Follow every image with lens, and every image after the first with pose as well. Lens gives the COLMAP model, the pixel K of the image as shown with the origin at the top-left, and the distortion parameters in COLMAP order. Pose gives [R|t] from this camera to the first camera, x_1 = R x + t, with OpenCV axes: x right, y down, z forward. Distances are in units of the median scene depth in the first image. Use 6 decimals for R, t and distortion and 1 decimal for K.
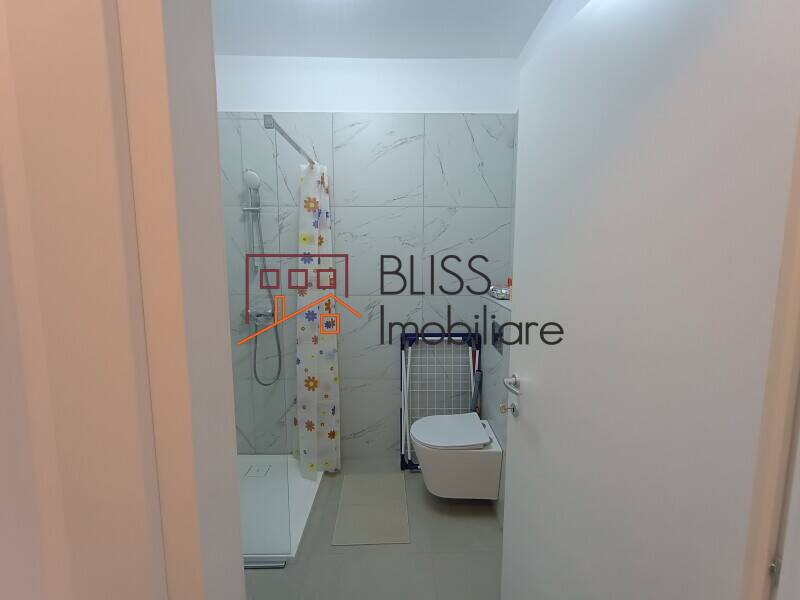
lens RADIAL K [[361.7, 0, 403.2], [0, 361.7, 298.0], [0, 0, 1]] dist [0.001871, 0.000043]
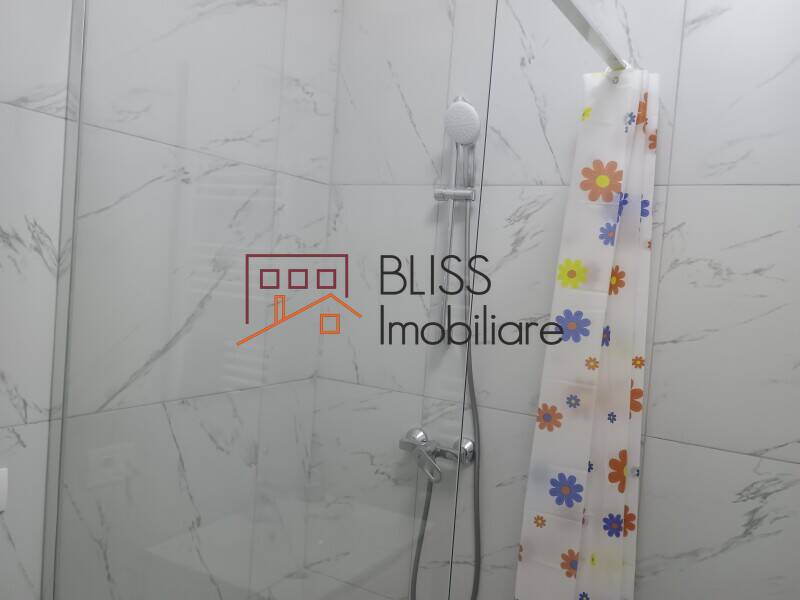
lens RADIAL K [[686.9, 0, 400.6], [0, 686.9, 300.6], [0, 0, 1]] dist [0.049358, -0.000213]
pose [[0.858512, 0.080975, -0.506360, -0.065771], [-0.127956, 0.990046, -0.058621, -0.071369], [0.496573, 0.115119, 0.860327, 0.313624]]
